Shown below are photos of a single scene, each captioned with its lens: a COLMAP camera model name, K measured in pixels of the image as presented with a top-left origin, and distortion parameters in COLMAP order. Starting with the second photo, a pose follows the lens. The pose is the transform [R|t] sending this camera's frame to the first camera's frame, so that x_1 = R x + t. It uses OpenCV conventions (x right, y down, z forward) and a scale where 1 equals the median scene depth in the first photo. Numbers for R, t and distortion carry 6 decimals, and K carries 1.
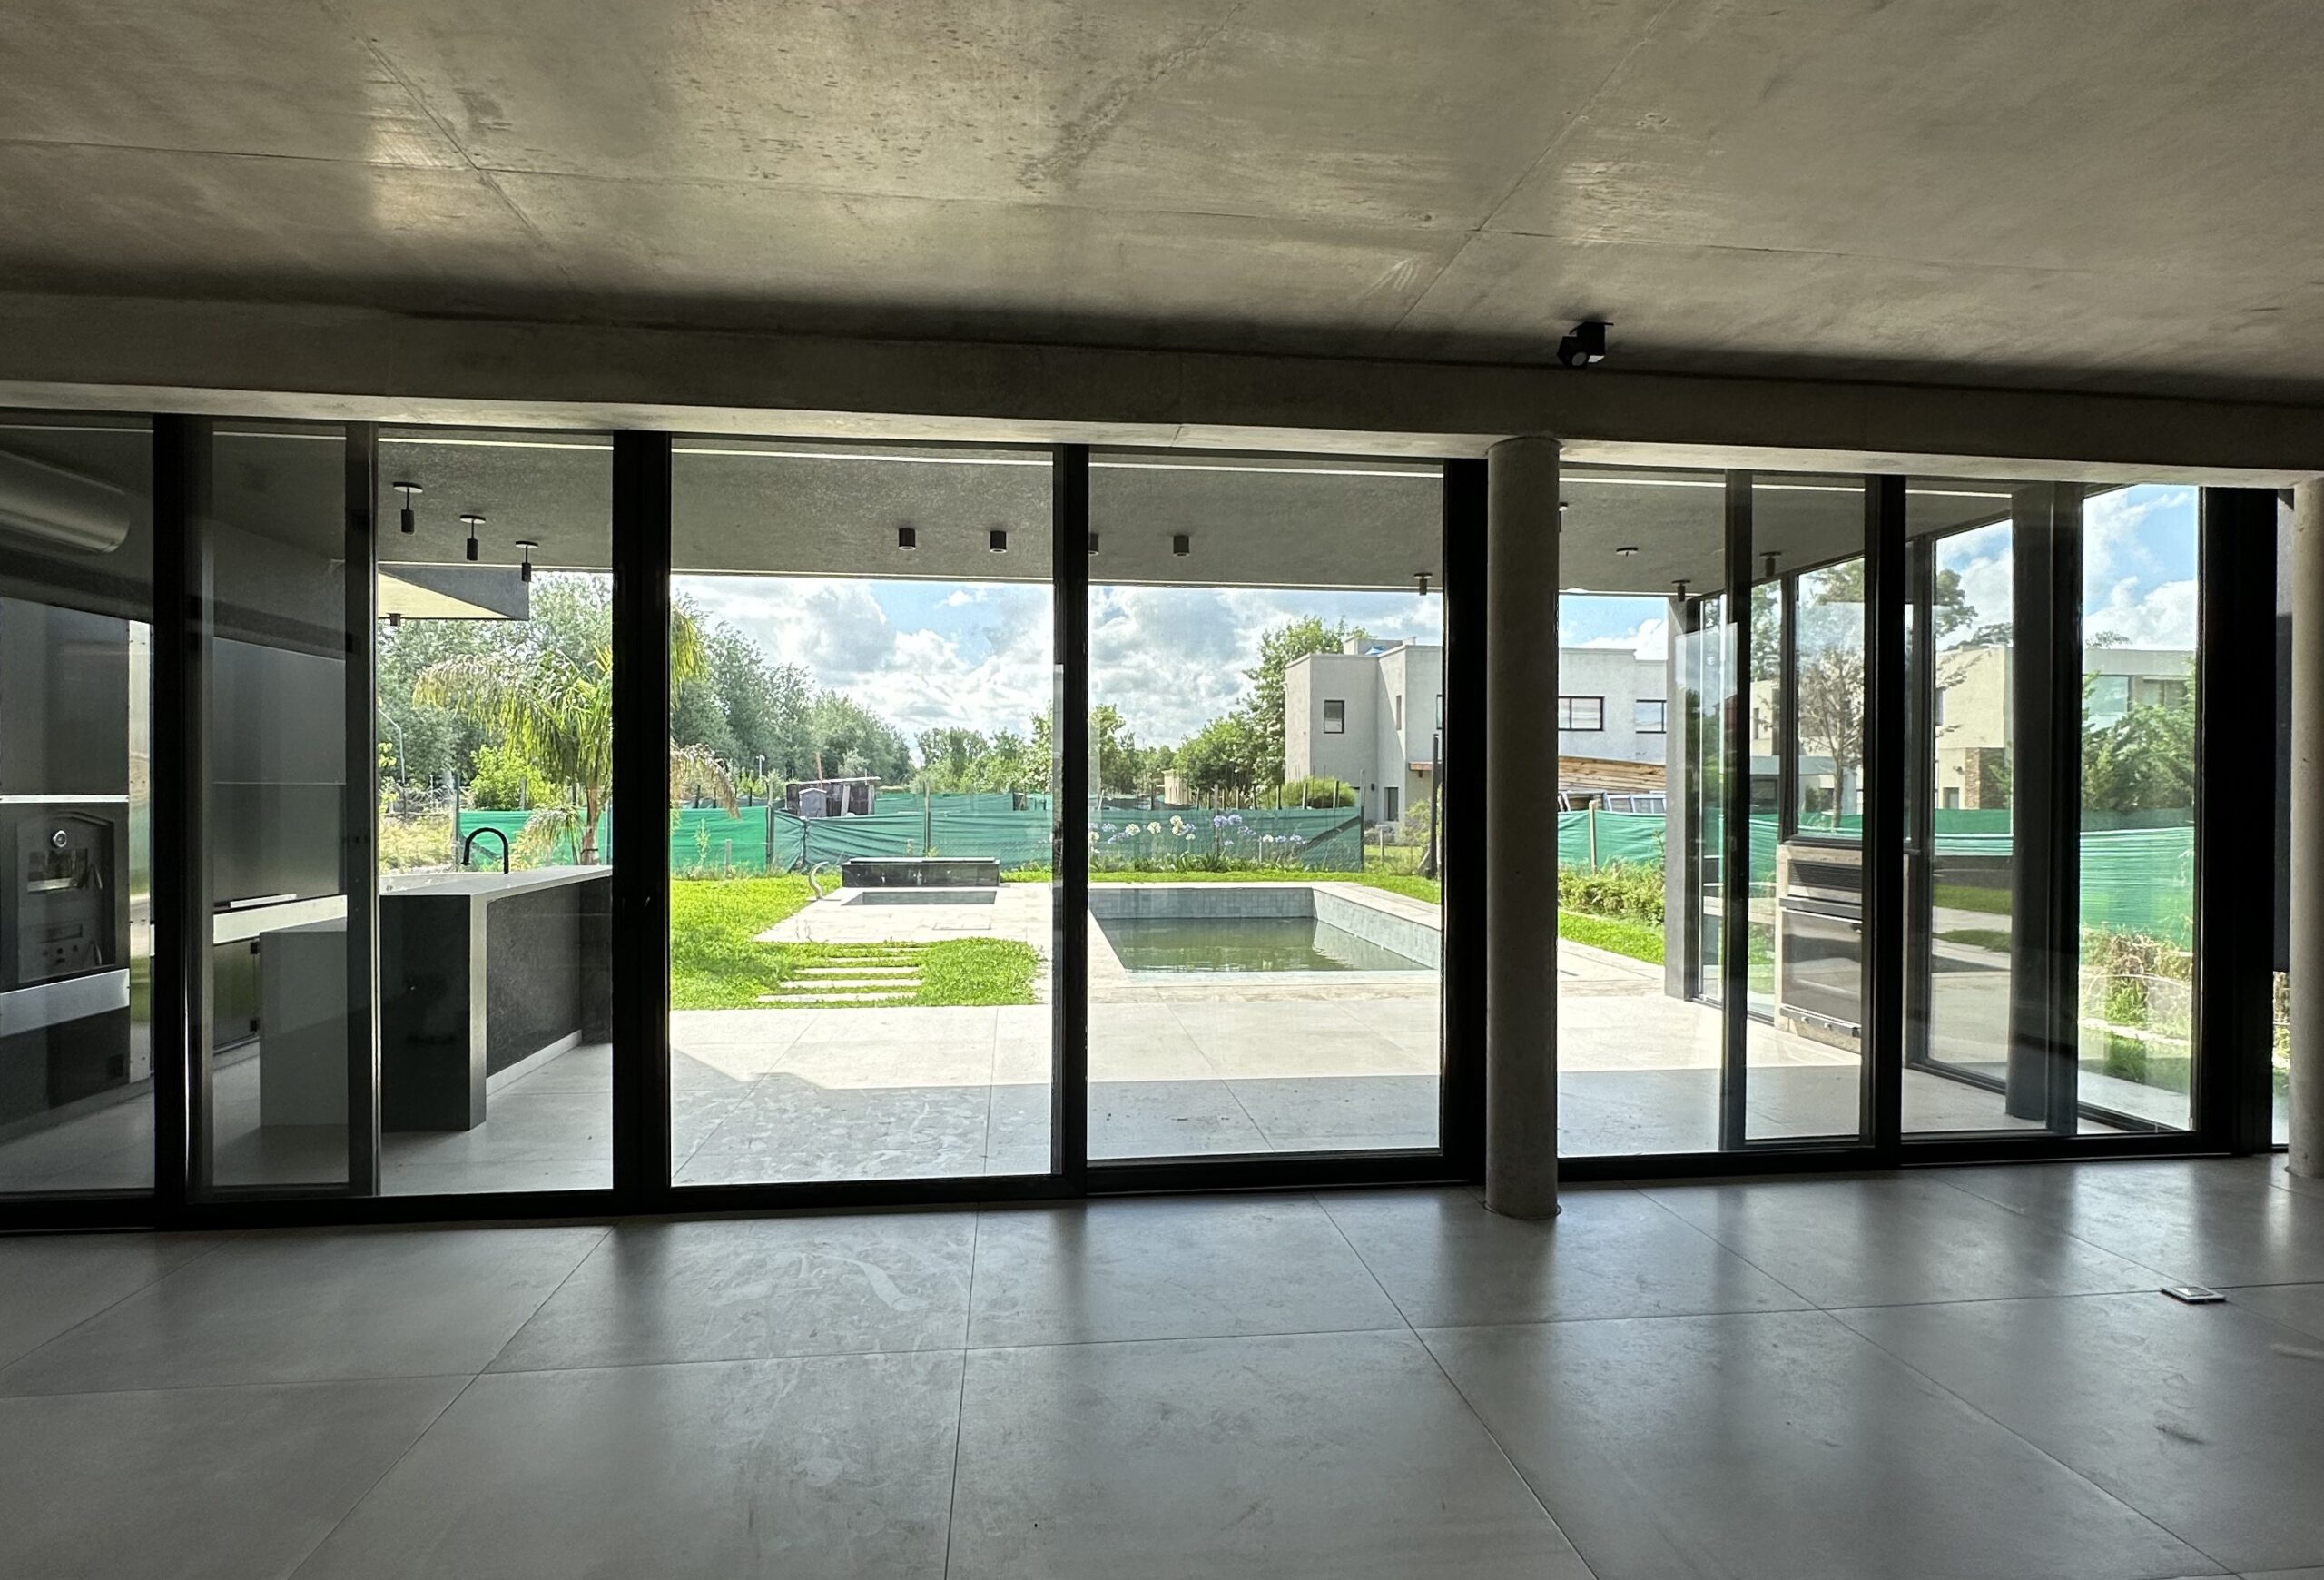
lens RADIAL K [[1220.6, 0, 1162.0], [0, 1220.6, 790.0], [0, 0, 1]] dist [0.001233, 0.000305]
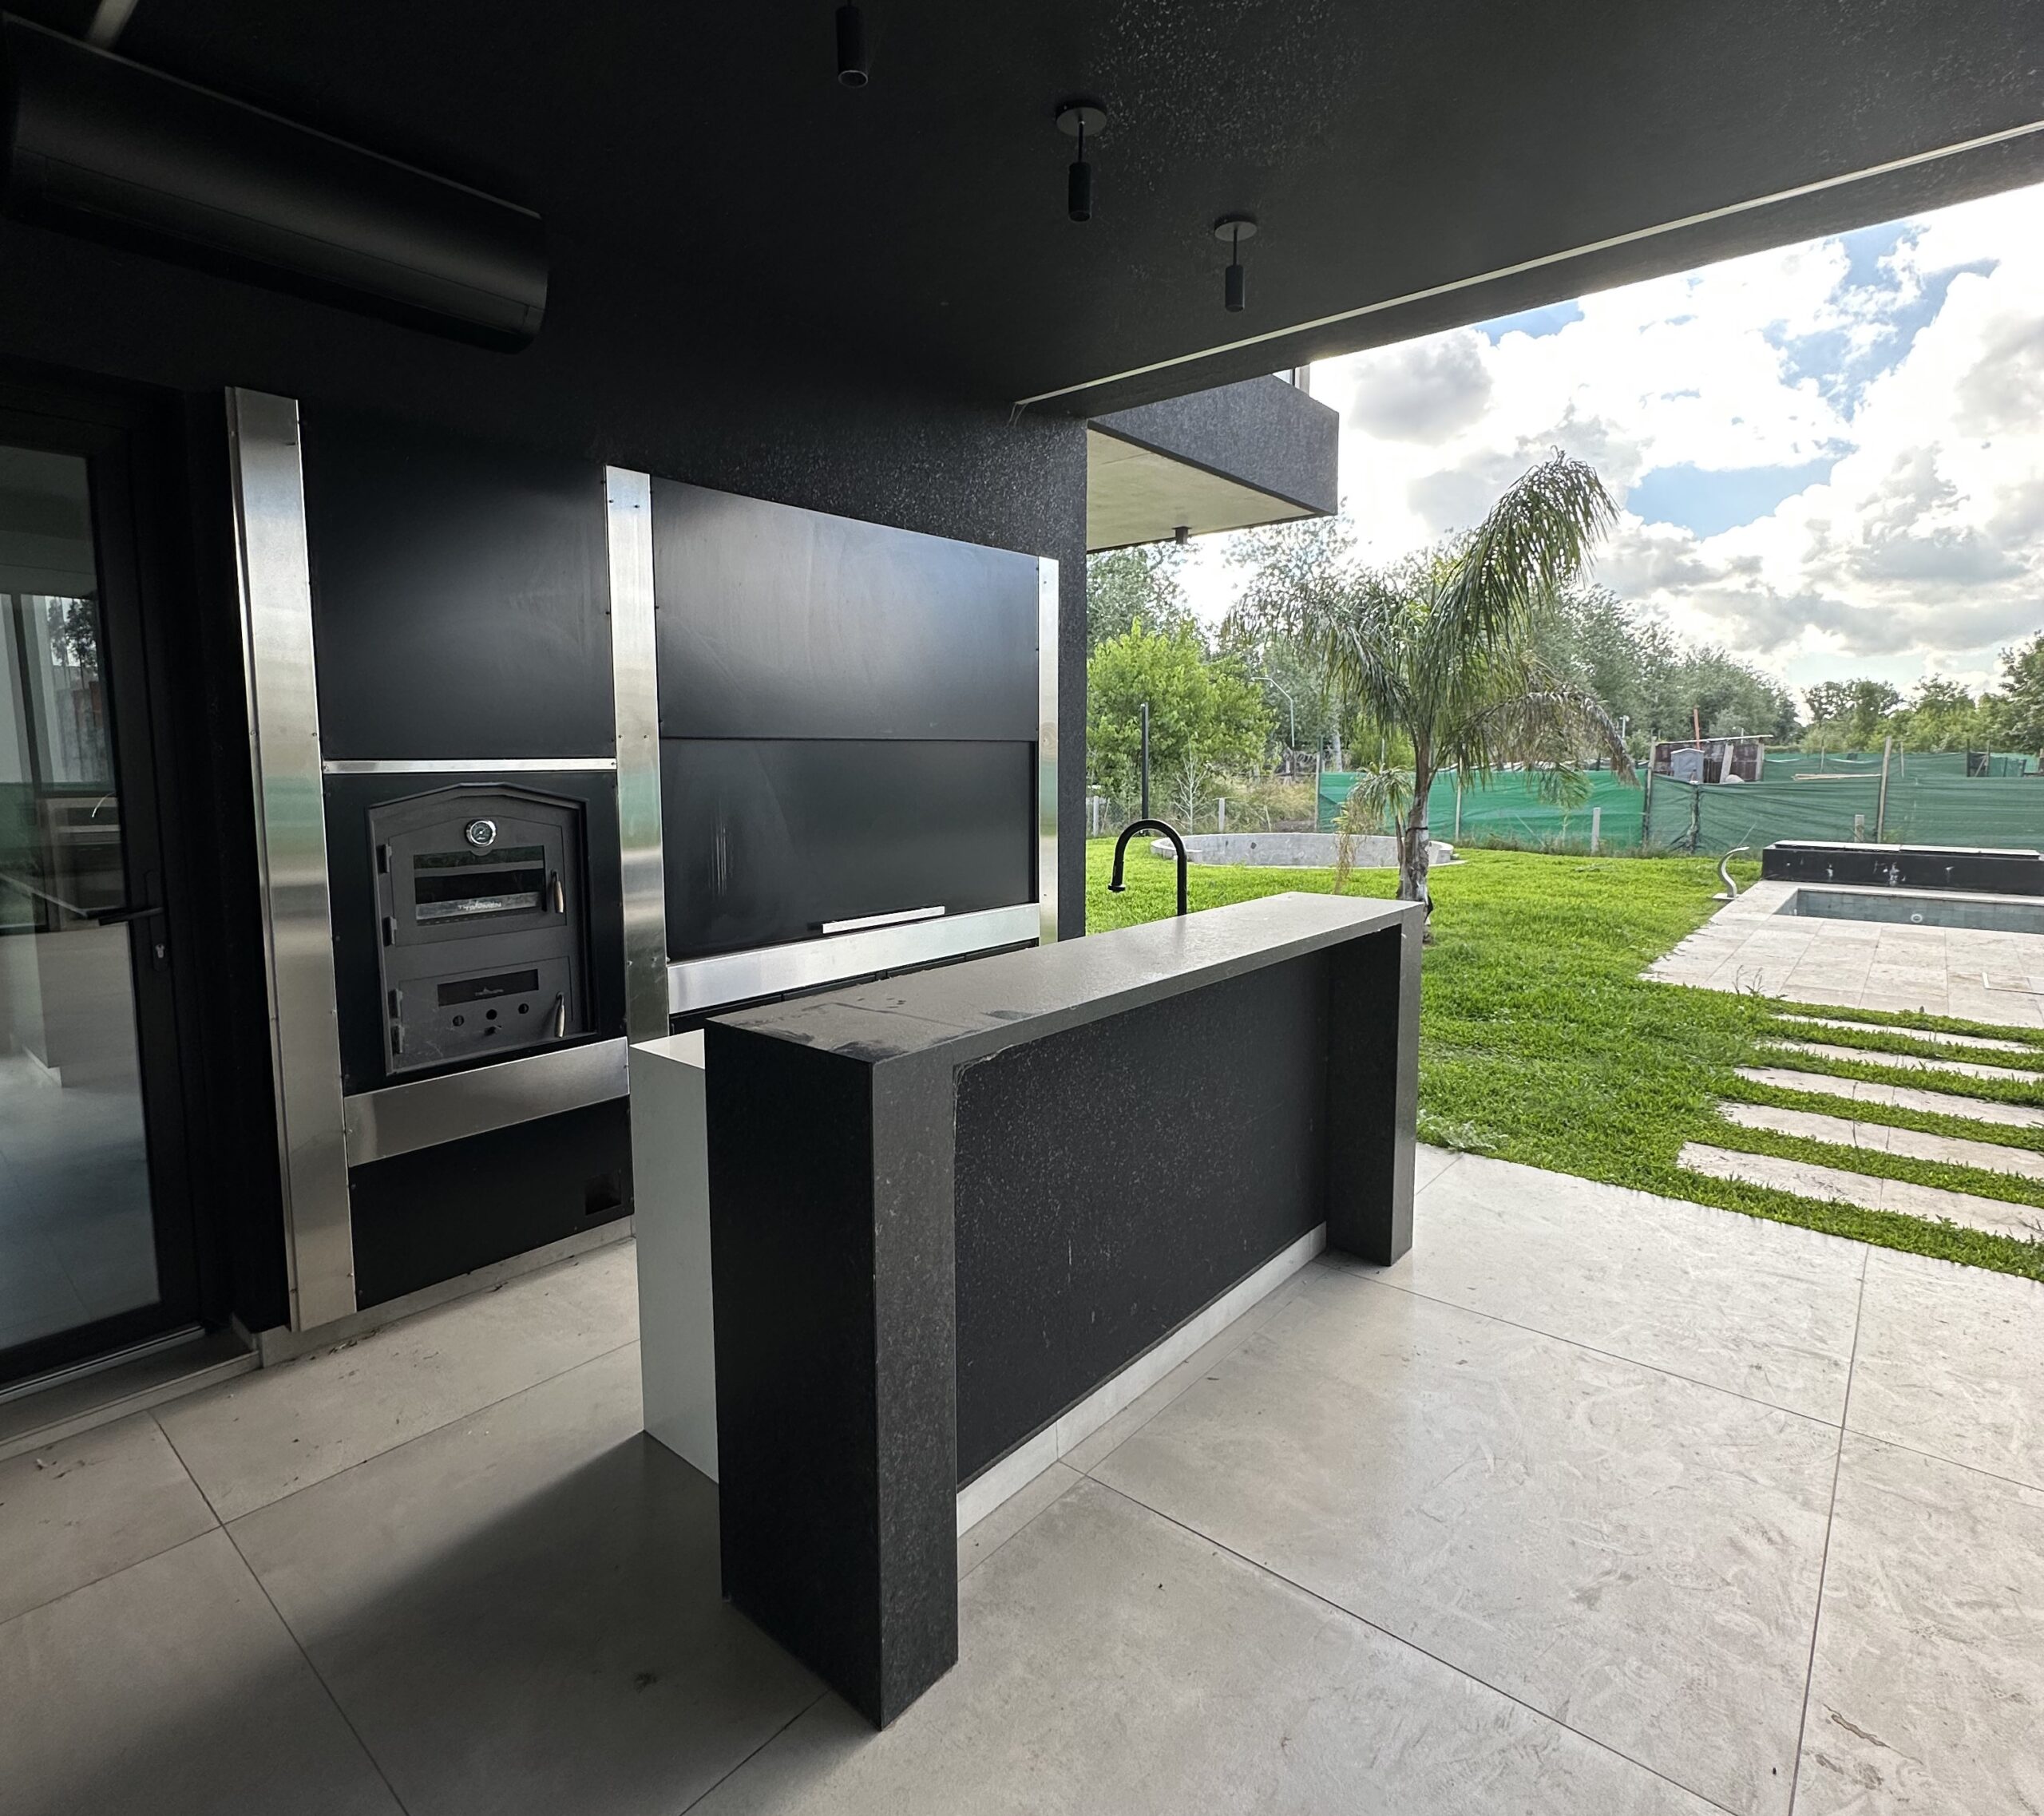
lens RADIAL K [[1088.5, 0, 1023.5], [0, 1088.5, 862.5], [0, 0, 1]] dist [-0.000120, 0.000180]
pose [[0.684090, 0.065174, -0.726480, -0.064344], [0.008445, 0.995225, 0.097236, 0.001018], [0.729349, -0.072654, 0.680273, 0.162004]]
